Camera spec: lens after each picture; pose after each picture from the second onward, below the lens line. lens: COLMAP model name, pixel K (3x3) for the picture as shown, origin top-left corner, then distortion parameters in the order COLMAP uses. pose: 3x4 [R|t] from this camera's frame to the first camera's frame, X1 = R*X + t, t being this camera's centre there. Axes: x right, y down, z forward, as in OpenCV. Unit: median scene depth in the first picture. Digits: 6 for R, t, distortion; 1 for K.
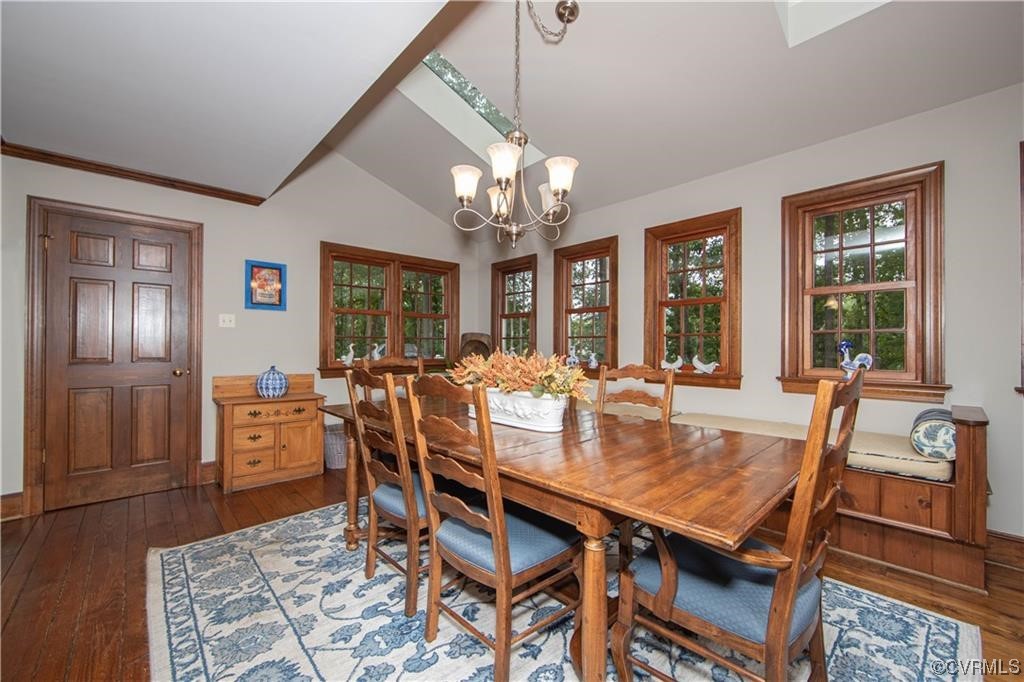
lens RADIAL K [[415.7, 0, 510.1], [0, 415.7, 341.8], [0, 0, 1]] dist [-0.012877, 0.000216]
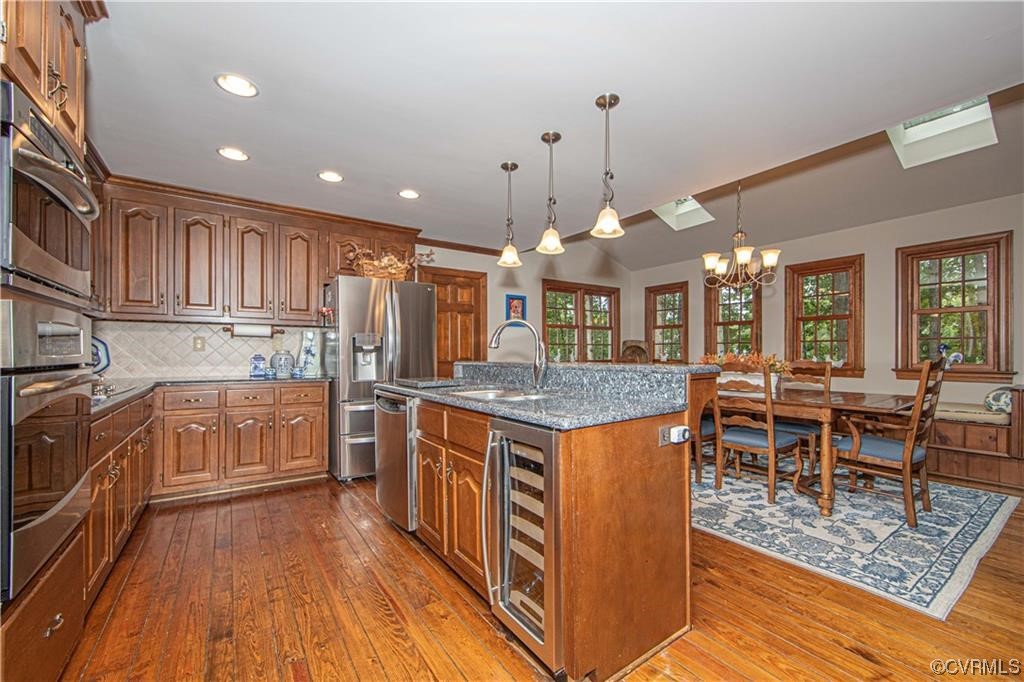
lens RADIAL K [[415.7, 0, 513.8], [0, 415.7, 350.1], [0, 0, 1]] dist [-0.012877, 0.000216]
pose [[0.990020, -0.006604, -0.140771, -0.526305], [0.007656, 0.999947, 0.006935, -0.003377], [0.140718, -0.007943, 0.990018, -0.699138]]
